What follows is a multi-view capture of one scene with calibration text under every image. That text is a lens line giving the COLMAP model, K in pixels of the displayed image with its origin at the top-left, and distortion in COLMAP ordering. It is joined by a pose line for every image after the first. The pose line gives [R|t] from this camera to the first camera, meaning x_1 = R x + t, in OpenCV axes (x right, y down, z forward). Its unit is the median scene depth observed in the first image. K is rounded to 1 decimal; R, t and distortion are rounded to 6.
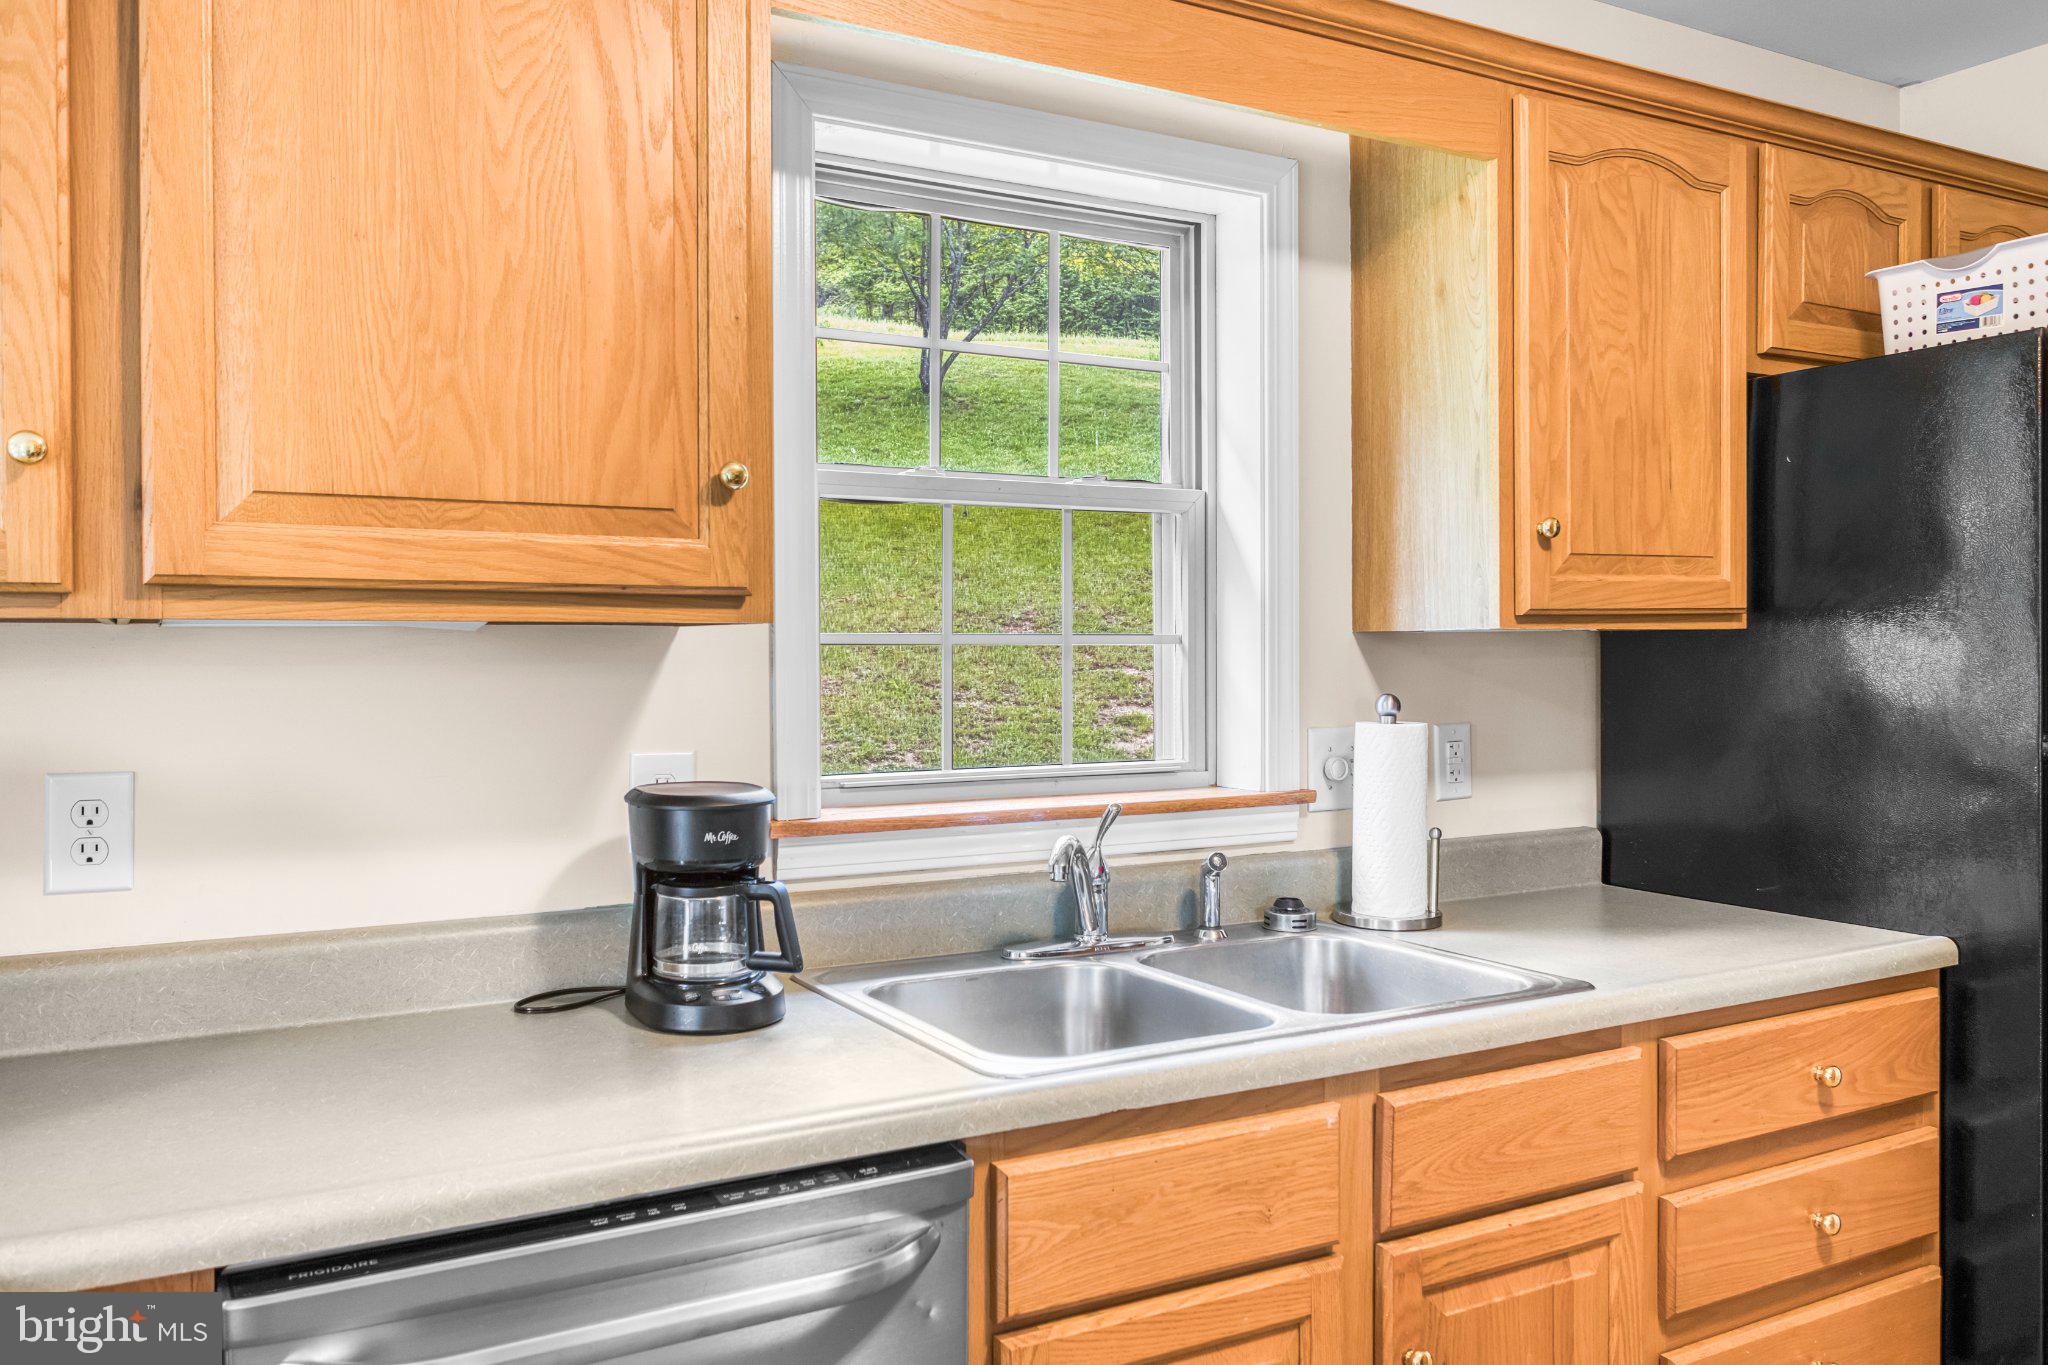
lens RADIAL K [[1582.8, 0, 1013.0], [0, 1582.8, 661.9], [0, 0, 1]] dist [-0.003256, 0.011604]
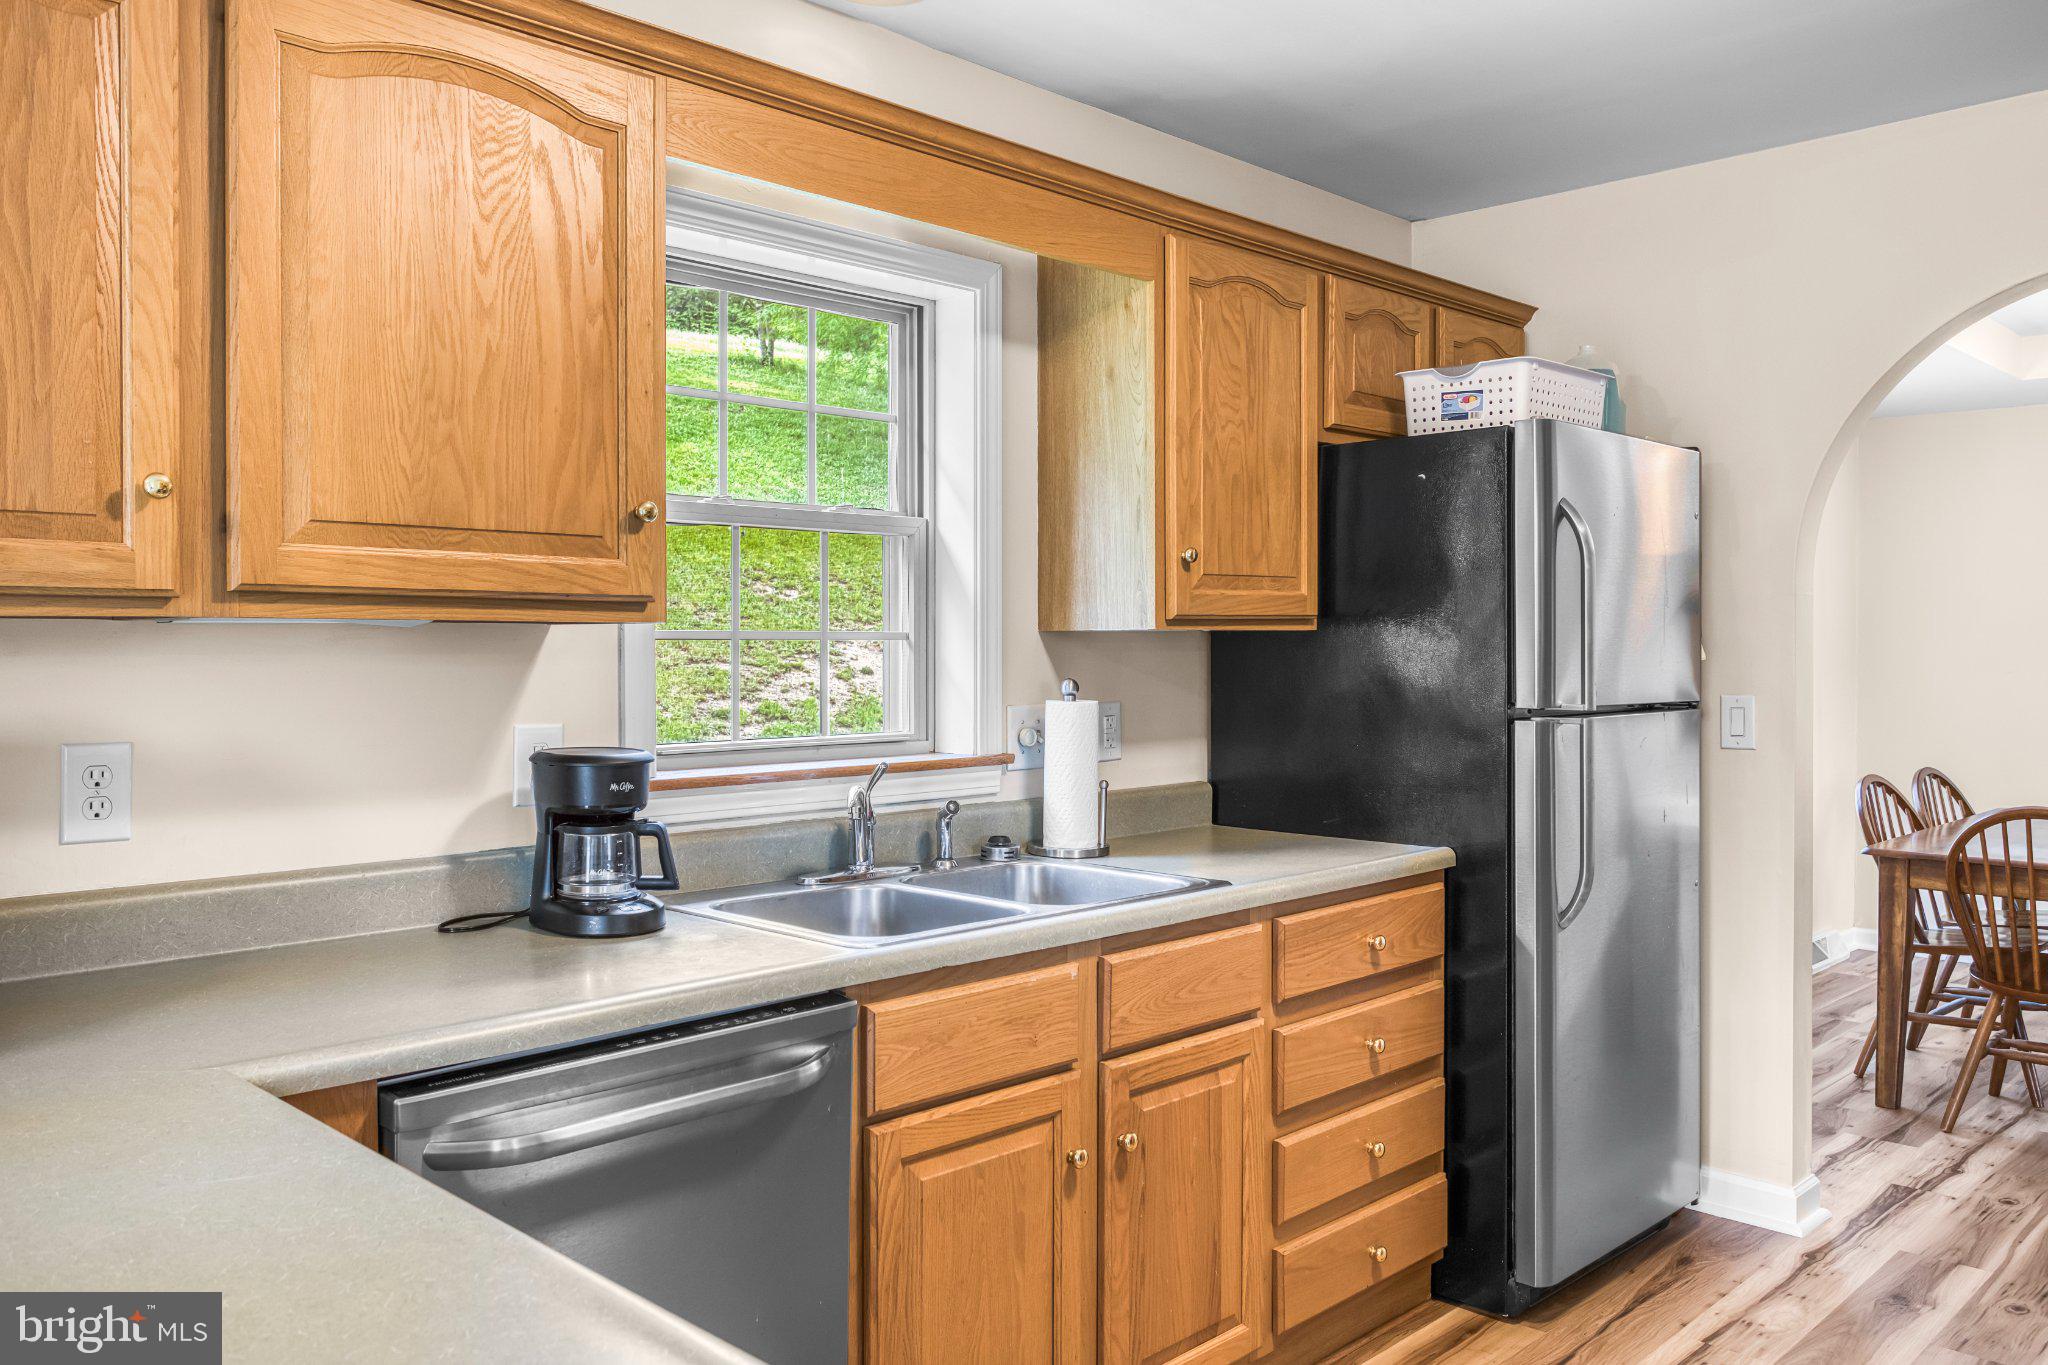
lens RADIAL K [[1582.8, 0, 1013.0], [0, 1582.8, 661.9], [0, 0, 1]] dist [-0.003256, 0.011604]
pose [[0.961440, -0.000345, 0.275013, -0.197279], [-0.000301, 0.999997, 0.002308, 0.004083], [-0.275013, -0.002302, 0.961438, -0.288197]]
